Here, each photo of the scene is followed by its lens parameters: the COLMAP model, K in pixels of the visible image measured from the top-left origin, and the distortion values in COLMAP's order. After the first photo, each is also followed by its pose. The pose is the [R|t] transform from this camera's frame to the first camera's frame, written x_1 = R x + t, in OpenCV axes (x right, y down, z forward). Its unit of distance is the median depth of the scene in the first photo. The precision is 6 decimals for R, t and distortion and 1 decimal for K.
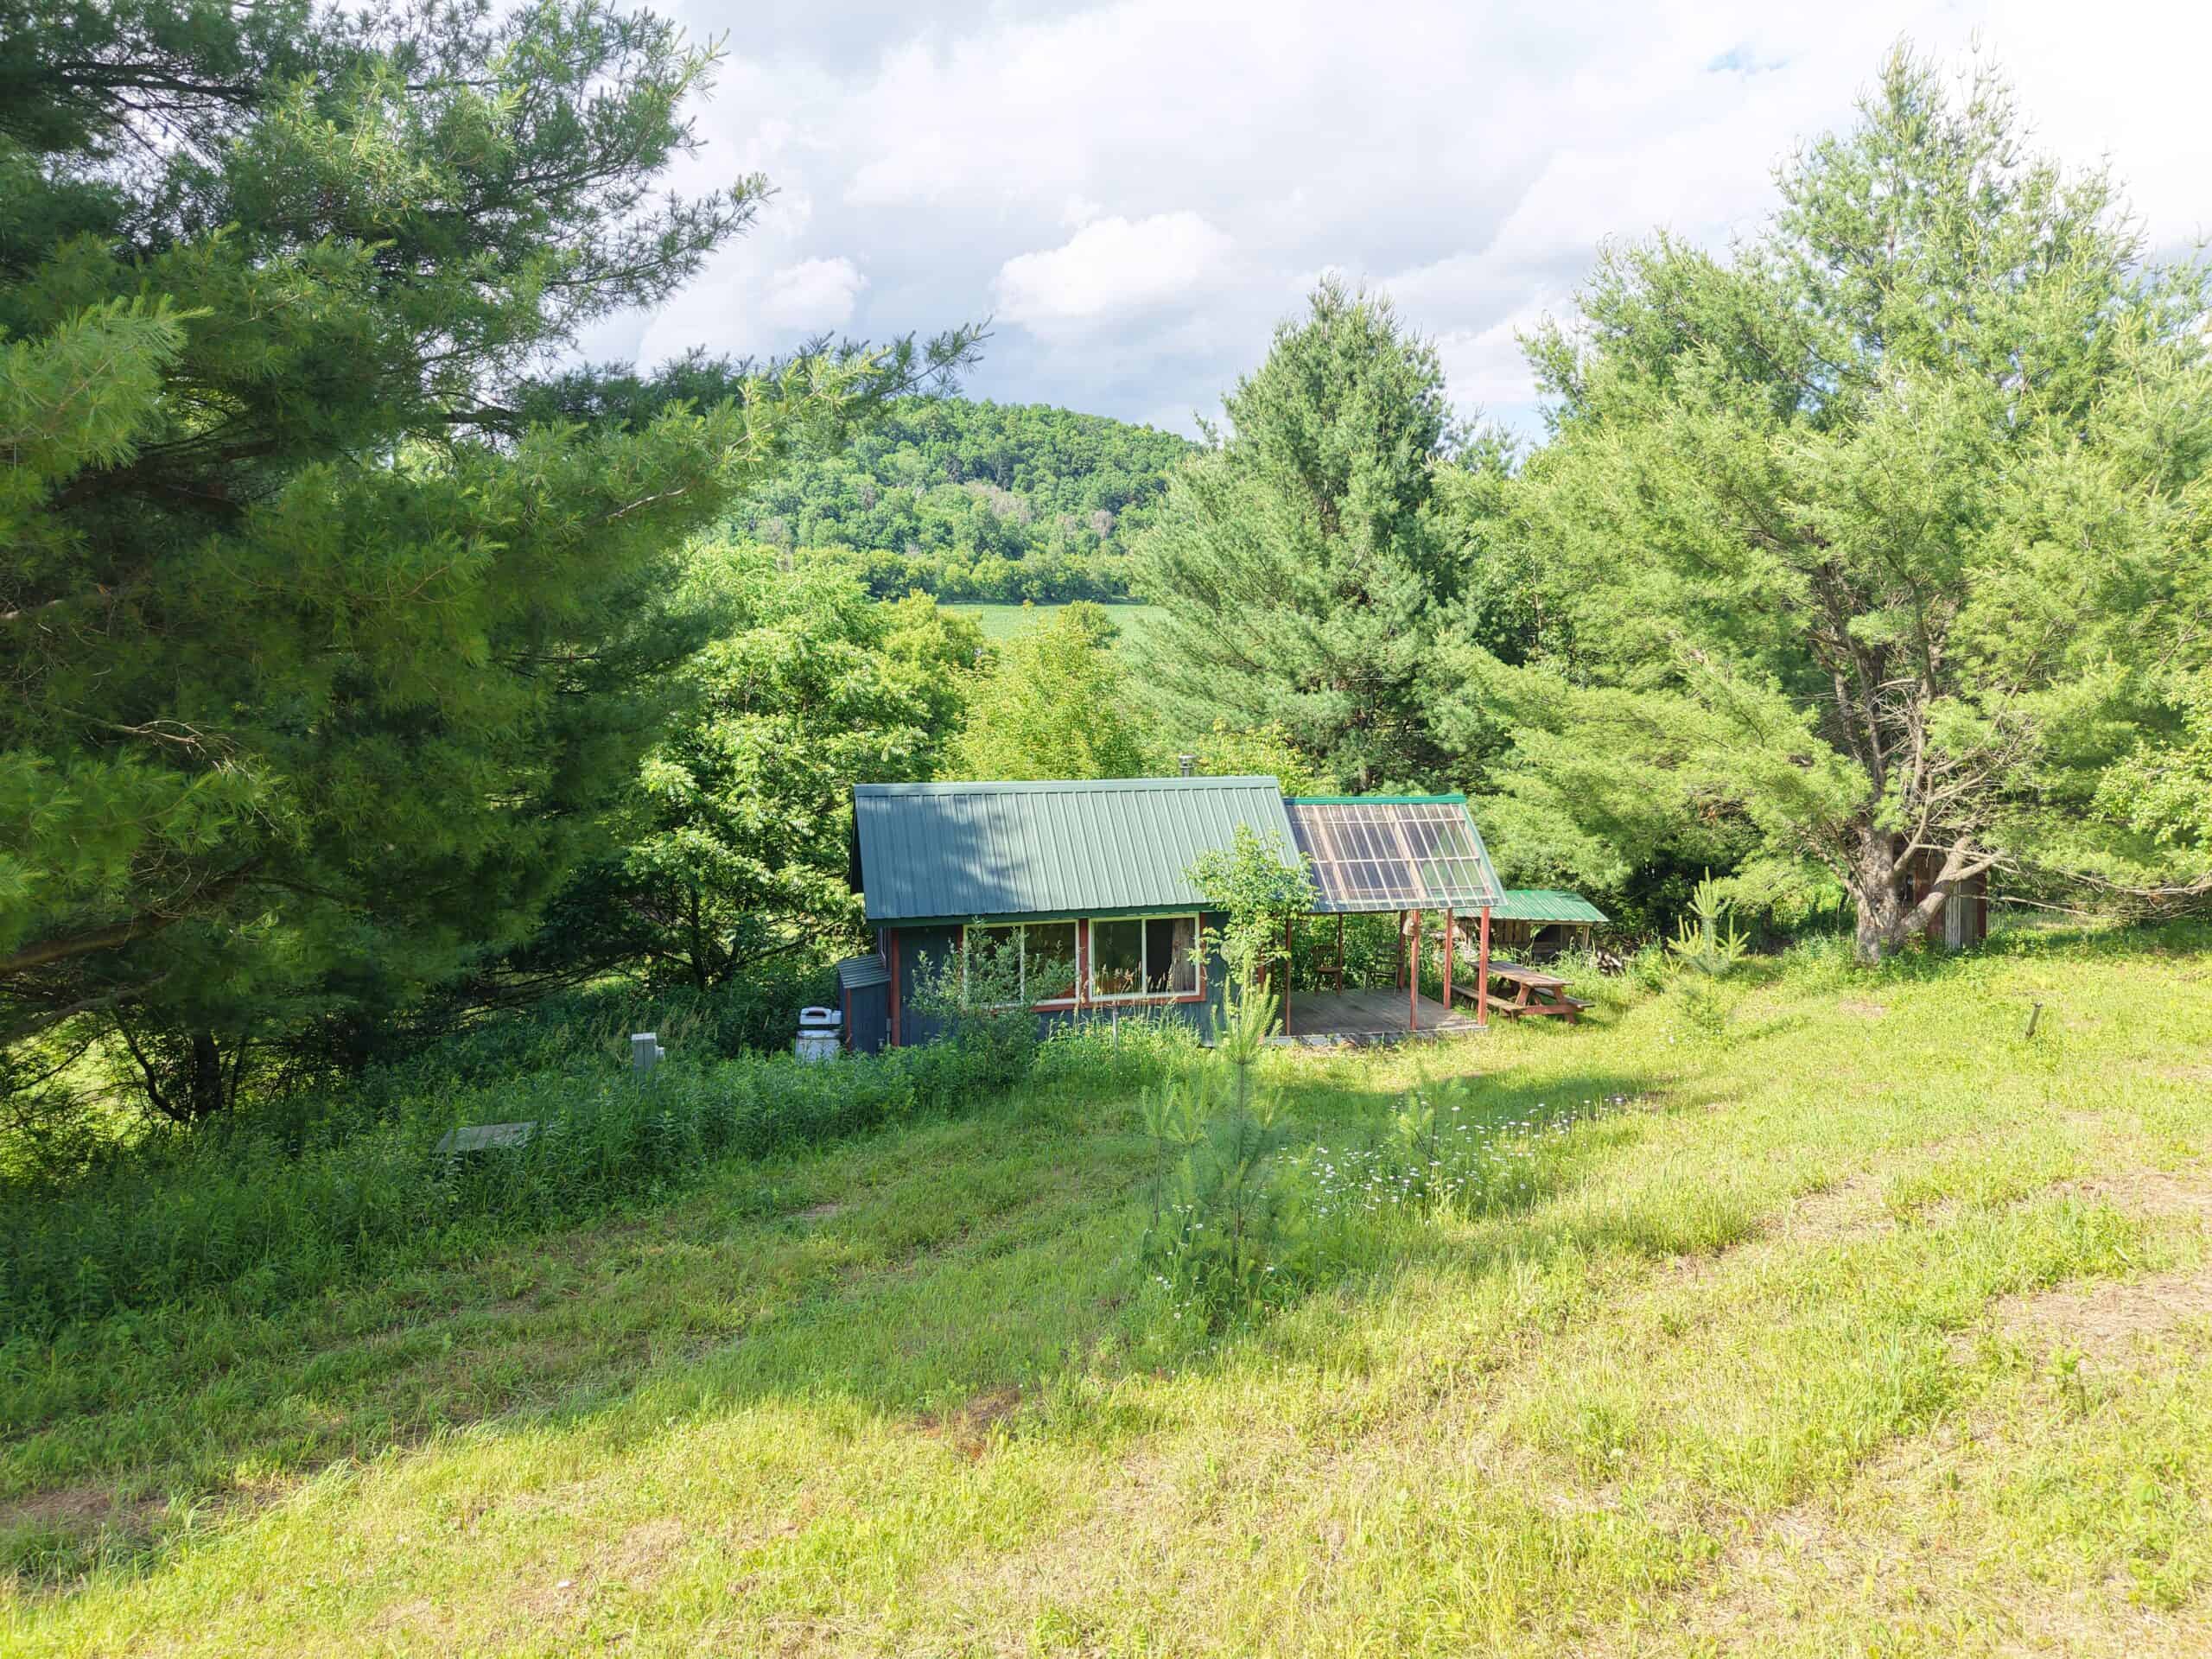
lens RADIAL K [[1532.5, 0, 1104.9], [0, 1532.5, 826.5], [0, 0, 1]] dist [0.020252, -0.003768]
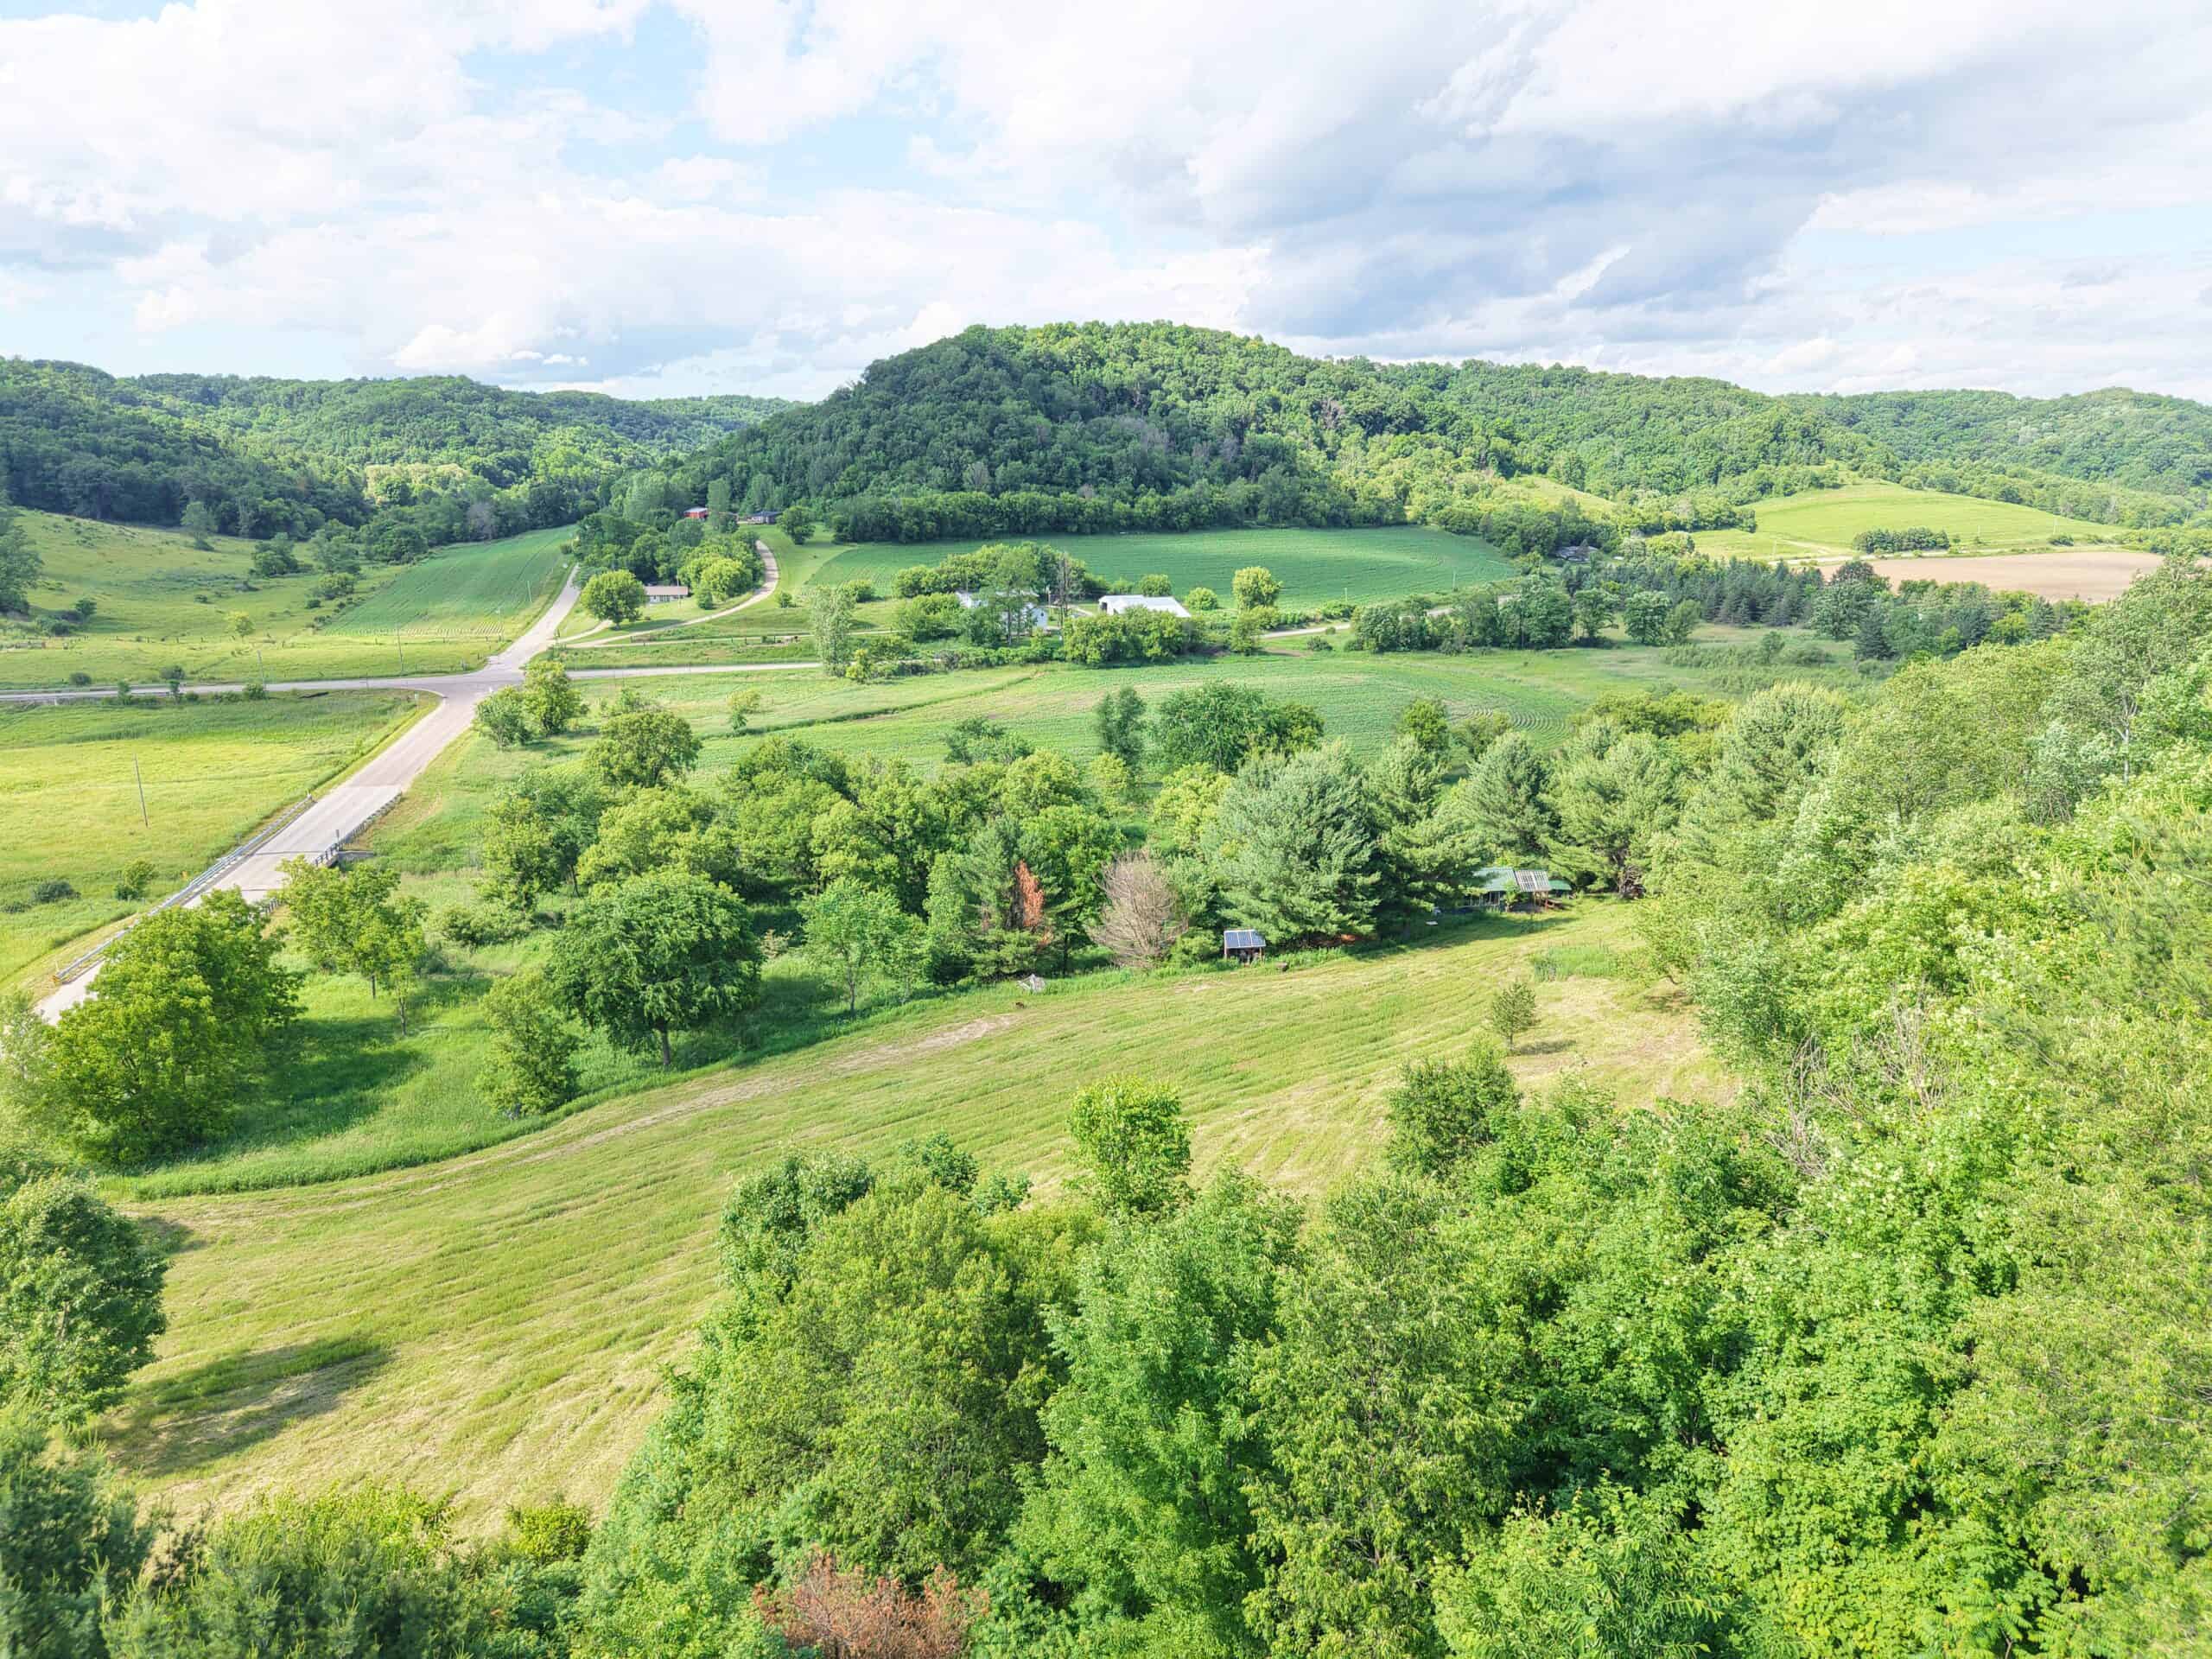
lens RADIAL K [[1532.5, 0, 1107.3], [0, 1532.5, 827.5], [0, 0, 1]] dist [0.020252, -0.003768]
pose [[0.999178, 0.007653, -0.039802, -0.055262], [-0.003565, 0.994800, 0.101781, -0.035963], [0.040374, -0.101556, 0.994010, -0.223417]]
